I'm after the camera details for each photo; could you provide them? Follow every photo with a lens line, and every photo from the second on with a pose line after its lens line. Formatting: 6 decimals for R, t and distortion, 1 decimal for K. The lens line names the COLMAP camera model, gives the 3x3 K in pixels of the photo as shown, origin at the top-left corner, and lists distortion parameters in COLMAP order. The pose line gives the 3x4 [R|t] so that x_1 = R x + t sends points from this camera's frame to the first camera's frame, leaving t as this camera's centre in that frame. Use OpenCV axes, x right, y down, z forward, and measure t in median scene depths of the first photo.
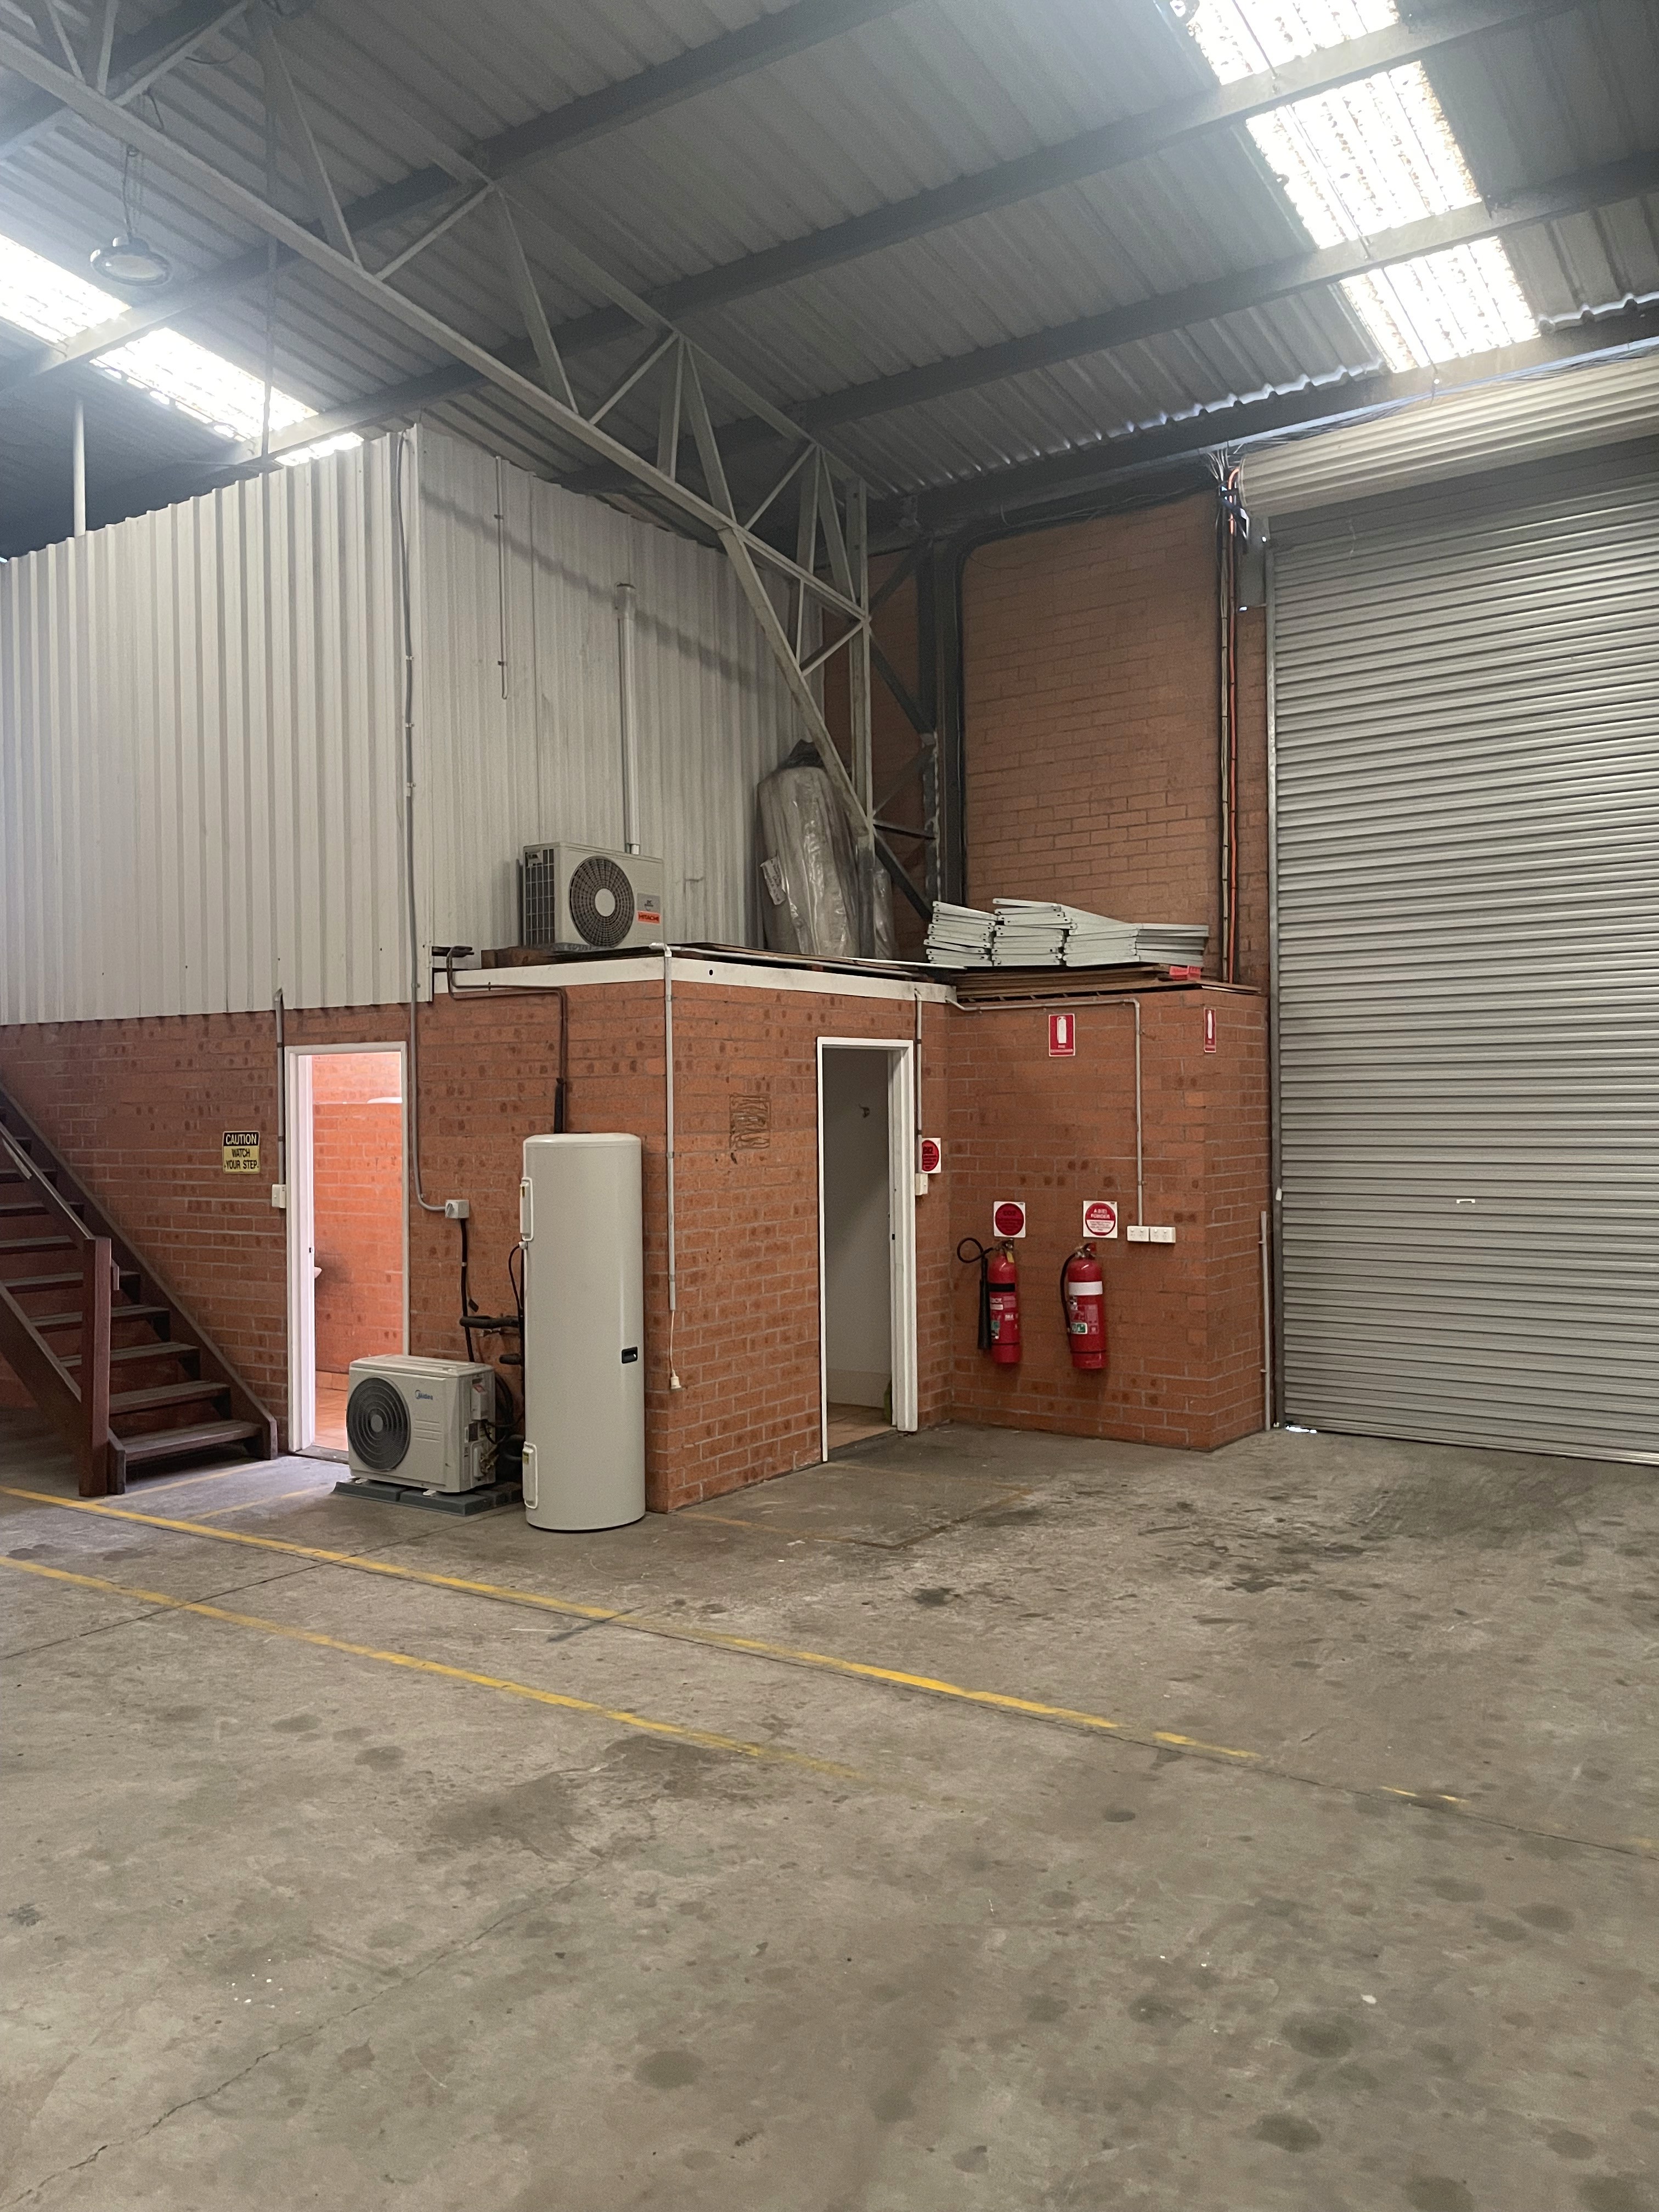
lens RADIAL K [[1672.4, 0, 829.5], [0, 1672.4, 1106.0], [0, 0, 1]] dist [0.086136, -0.116643]
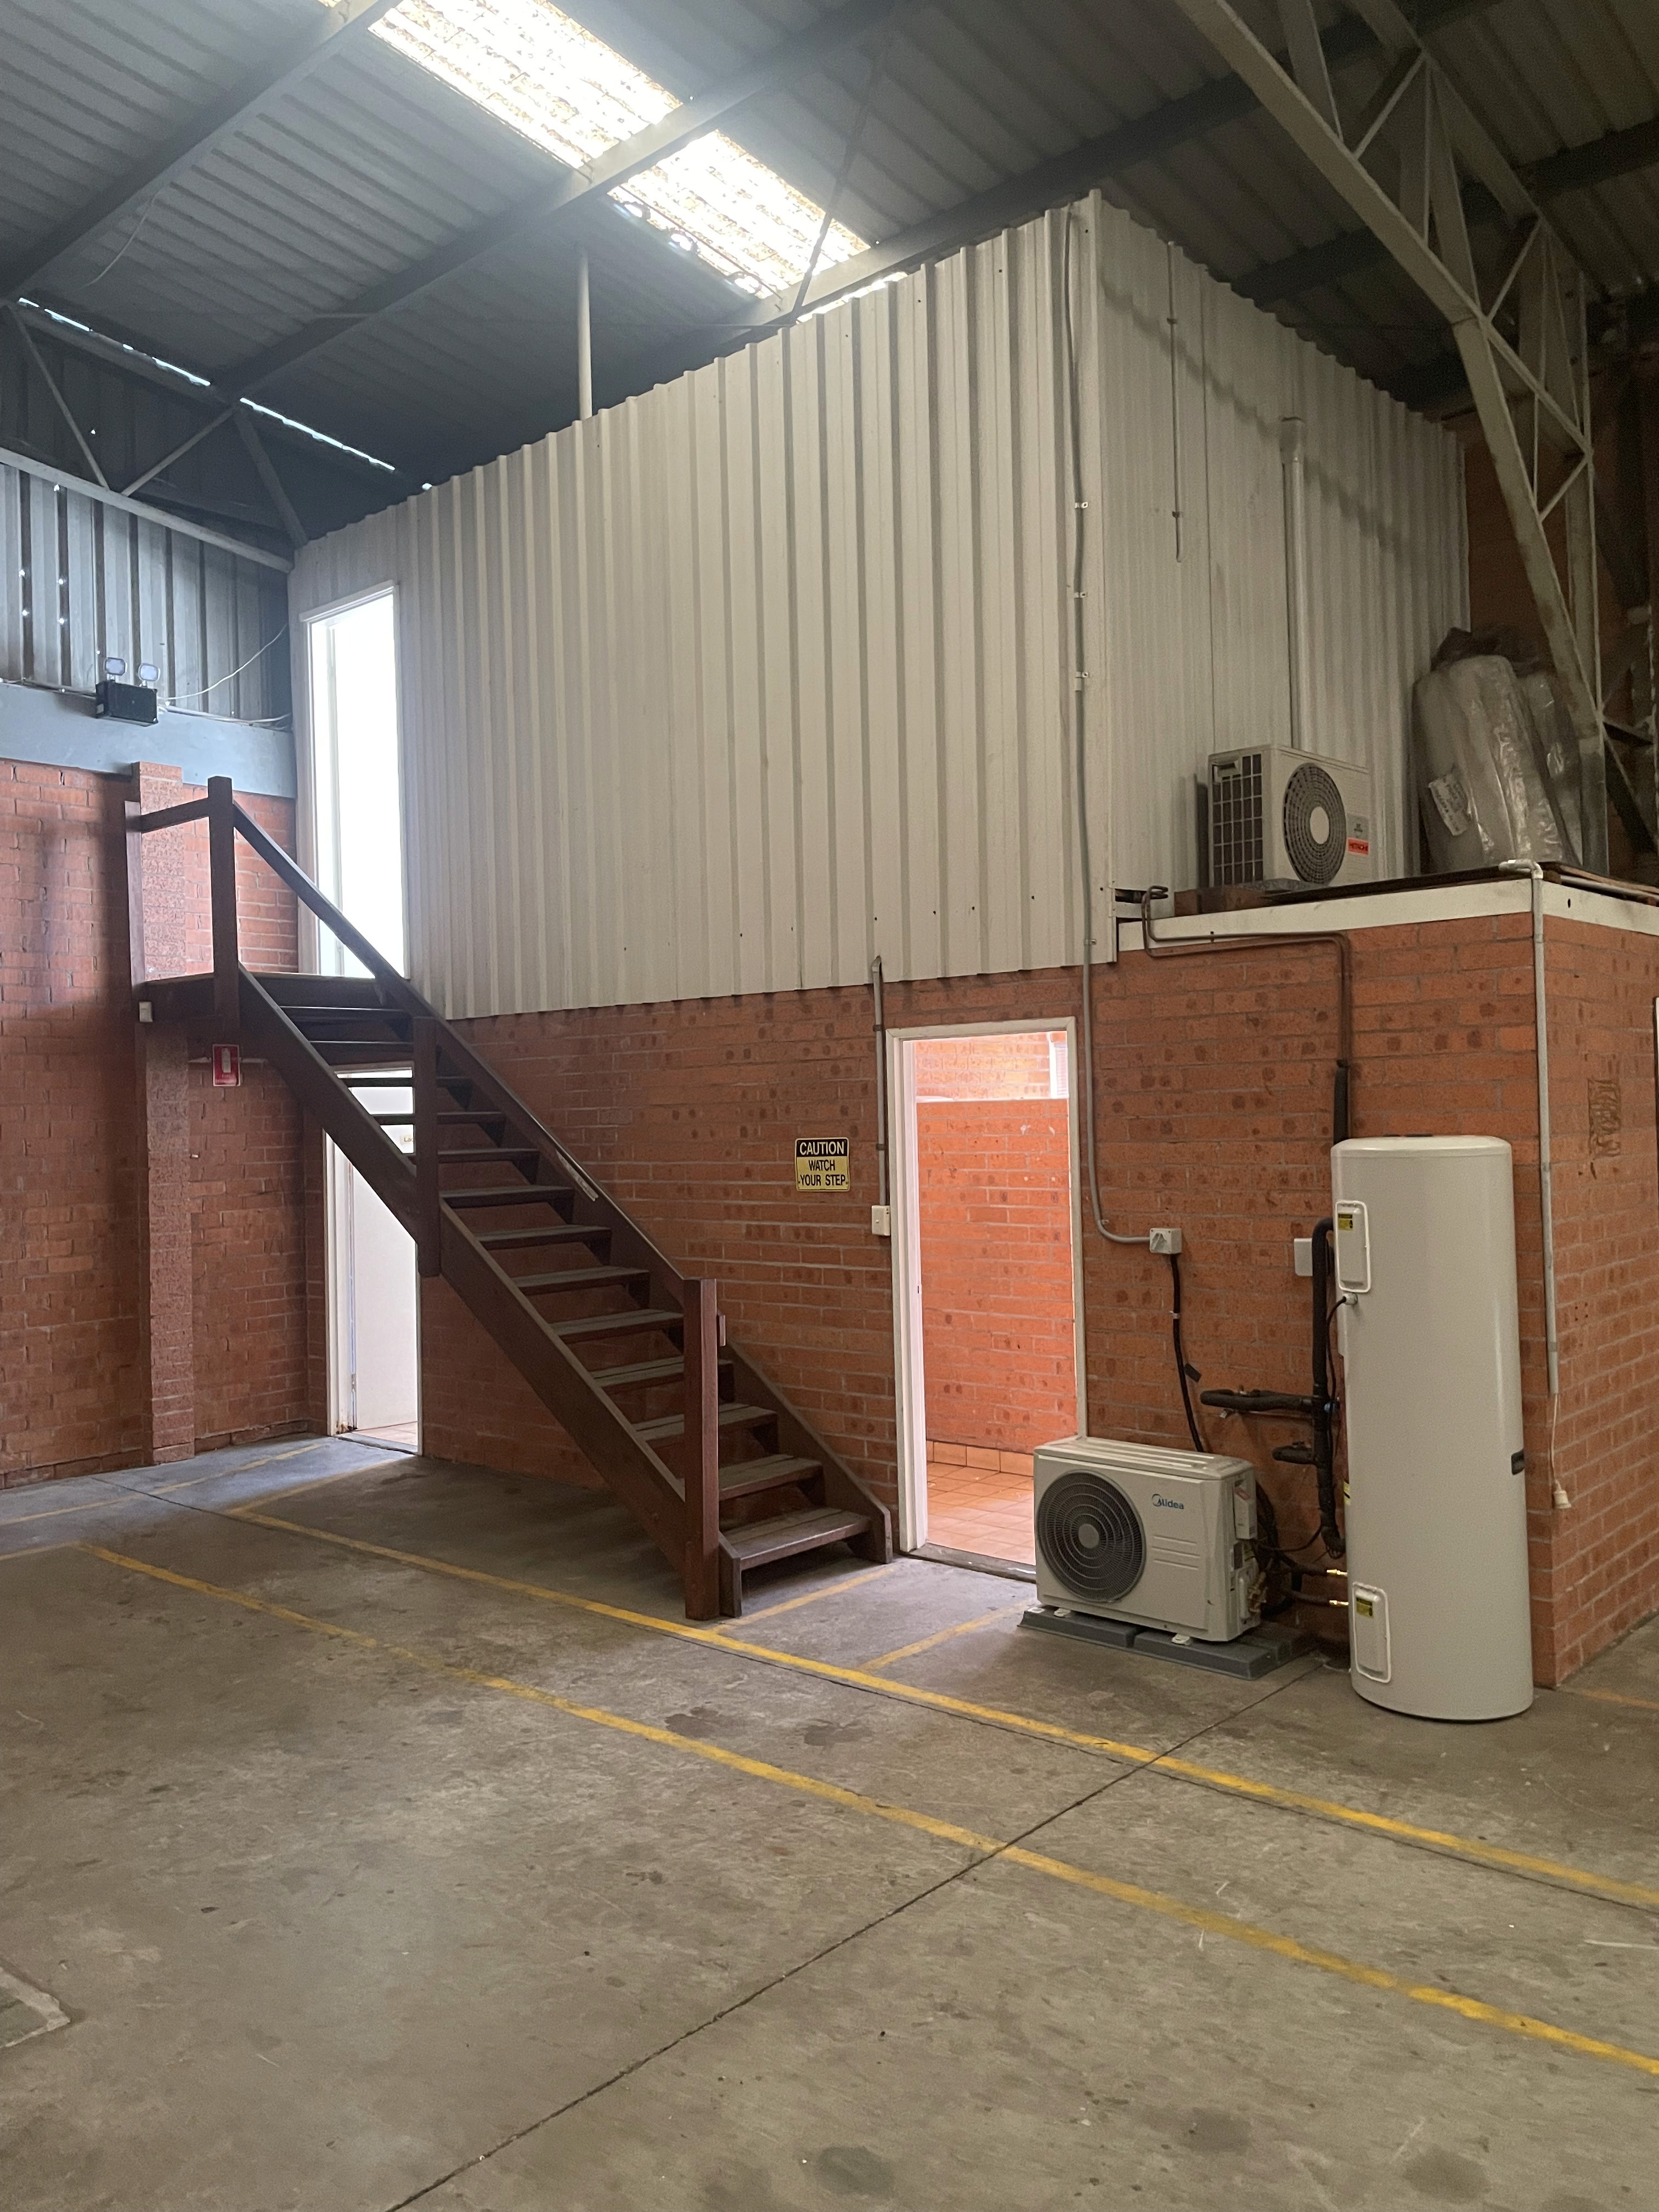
lens RADIAL K [[1665.6, 0, 833.0], [0, 1665.6, 1091.5], [0, 0, 1]] dist [0.094188, -0.128797]
pose [[0.991644, -0.014511, -0.128185, -0.263868], [0.013157, 0.999848, -0.011402, 0.002209], [0.128331, 0.009620, 0.991685, 0.244106]]
